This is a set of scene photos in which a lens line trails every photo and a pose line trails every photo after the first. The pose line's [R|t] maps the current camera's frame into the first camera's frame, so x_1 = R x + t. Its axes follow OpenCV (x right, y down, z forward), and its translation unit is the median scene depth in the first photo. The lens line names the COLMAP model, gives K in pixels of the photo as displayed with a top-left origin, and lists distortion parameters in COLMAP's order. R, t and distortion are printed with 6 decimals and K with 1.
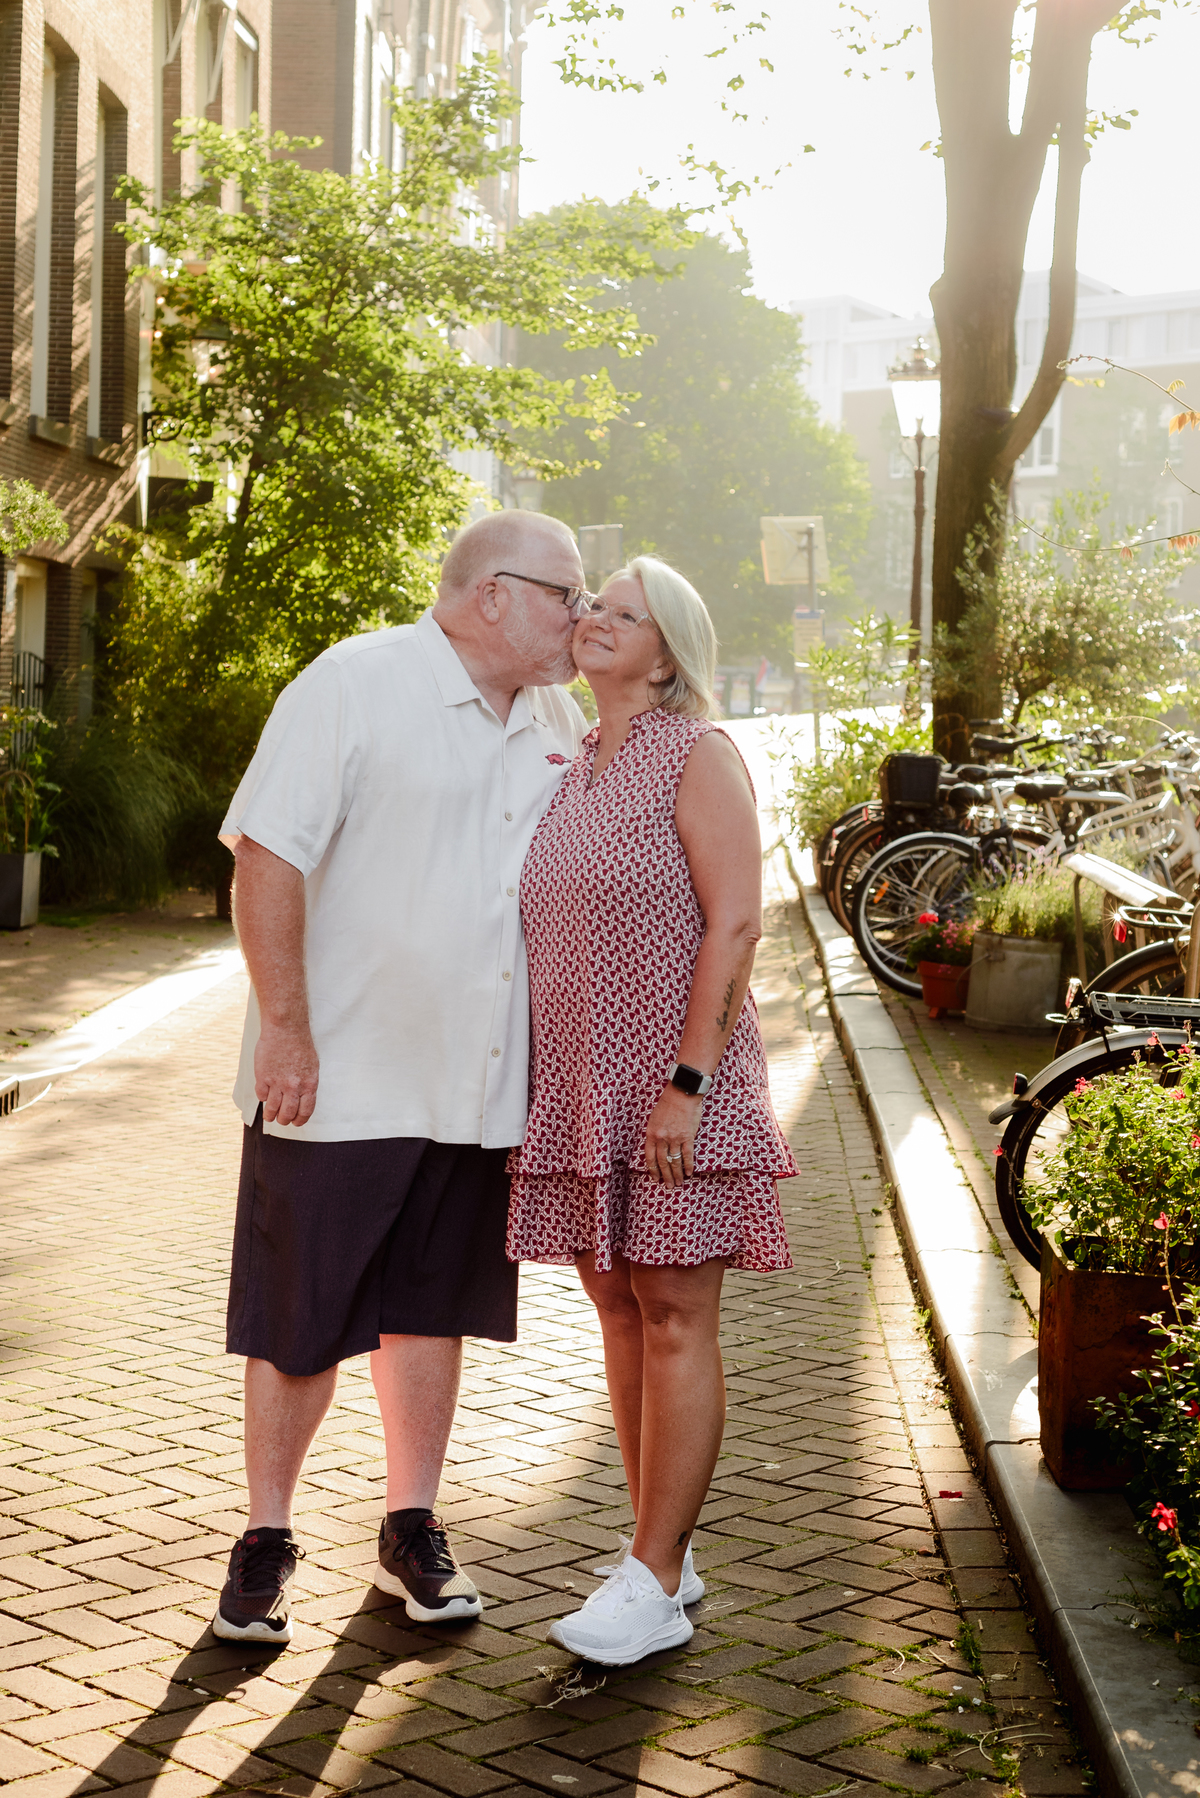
lens RADIAL K [[3132.0, 0, 609.7], [0, 3132.0, 899.0], [0, 0, 1]] dist [0.019963, -0.000915]
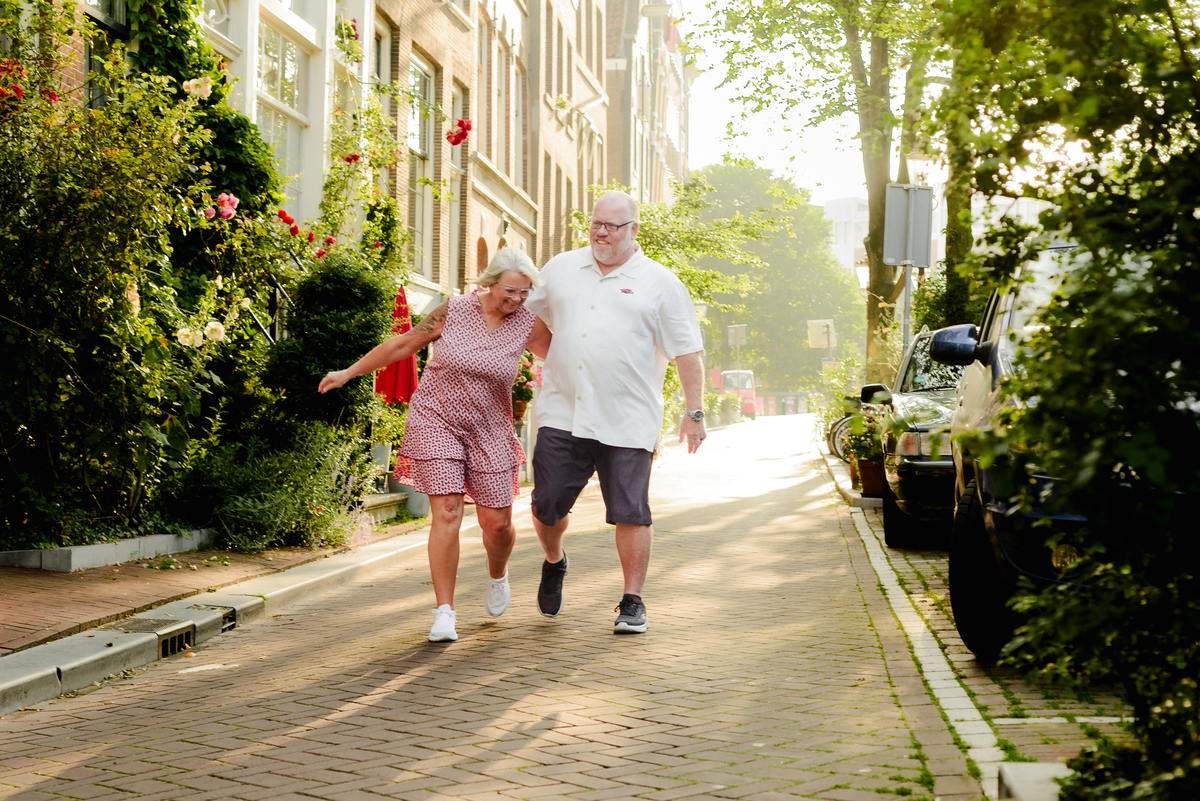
lens RADIAL K [[1952.9, 0, 609.4], [0, 1952.9, 399.4], [0, 0, 1]] dist [0.009344, 0.055517]
pose [[0.998057, -0.022237, -0.058199, -0.026488], [0.017583, 0.996696, -0.079296, 0.084306], [0.059770, 0.078119, 0.995151, -0.769714]]
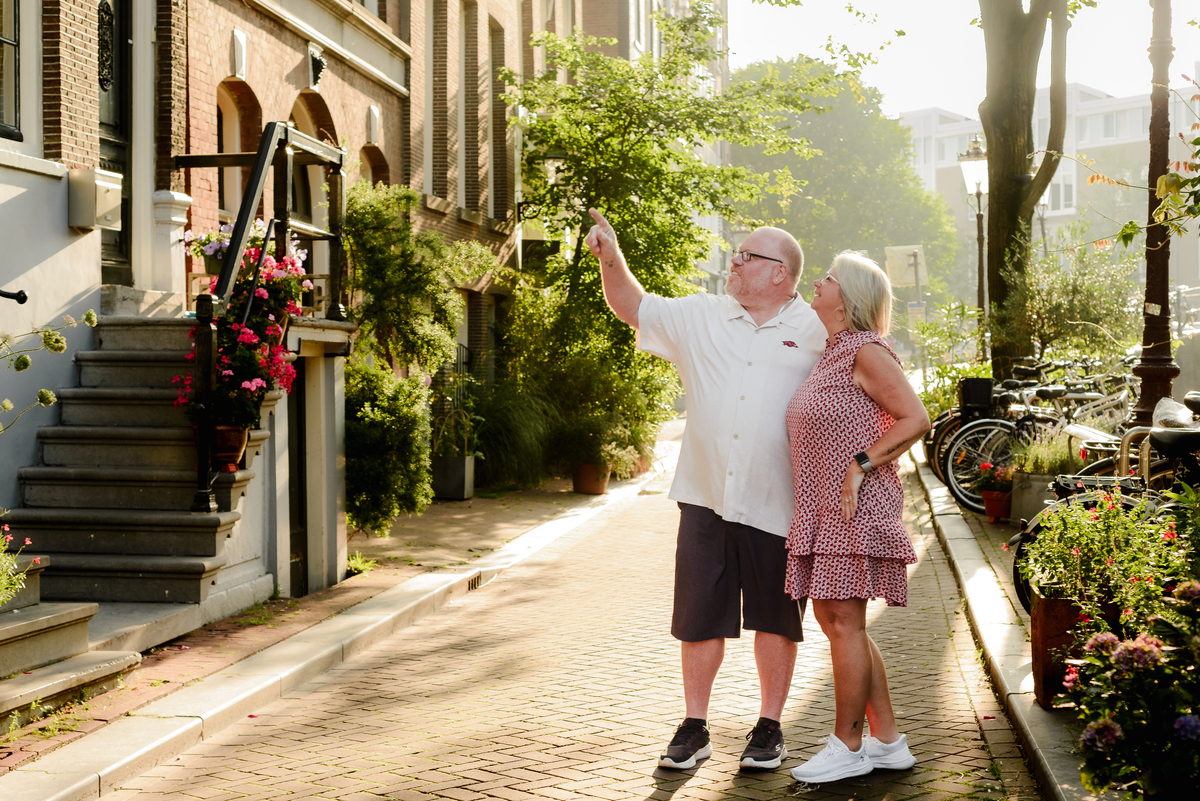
lens RADIAL K [[2000.1, 0, 599.5], [0, 2000.1, 411.2], [0, 0, 1]] dist [0.013022, 0.039074]
pose [[0.994358, -0.039918, -0.098283, -0.001491], [0.035378, 0.998244, -0.047502, 0.013717], [0.100006, 0.043757, 0.994024, -0.088468]]
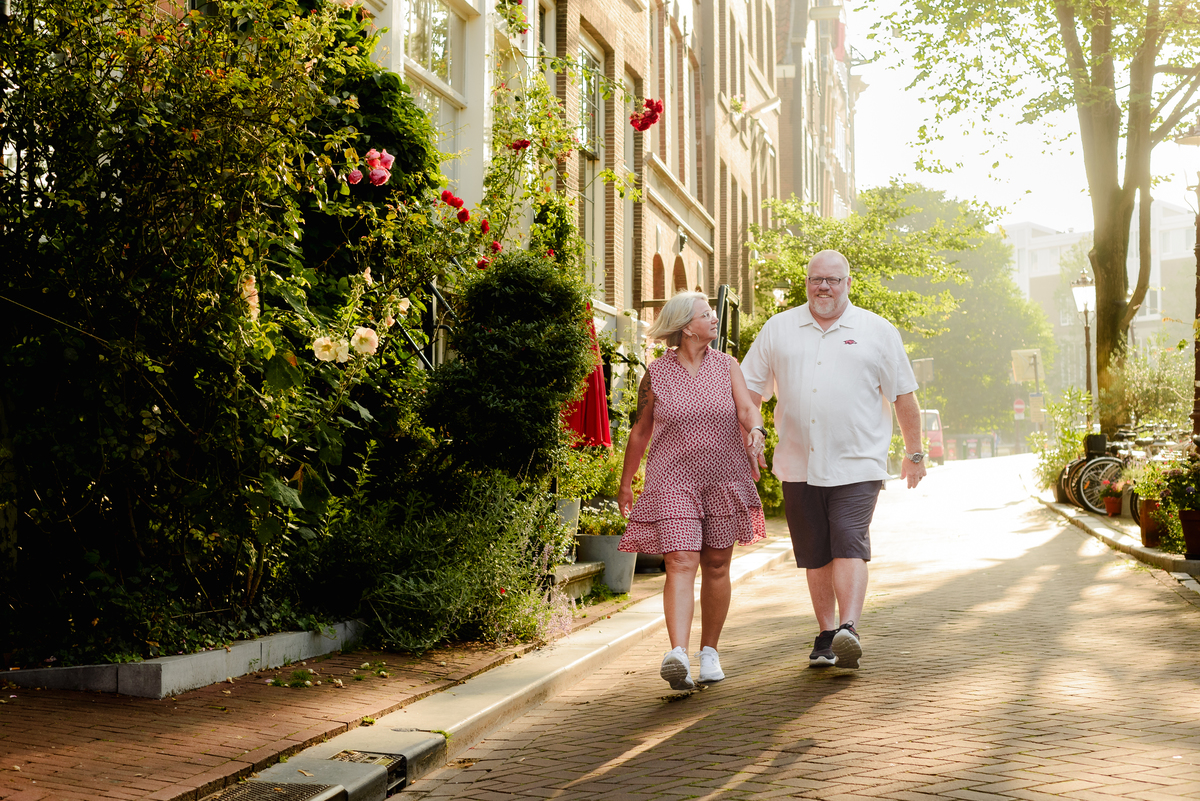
lens RADIAL K [[2042.3, 0, 602.2], [0, 2042.3, 341.6], [0, 0, 1]] dist [0.023001, 0.015696]
pose [[0.990626, -0.045686, -0.128739, -0.071892], [0.028407, 0.990711, -0.132987, 0.074177], [0.133619, 0.128084, 0.982721, -0.616050]]
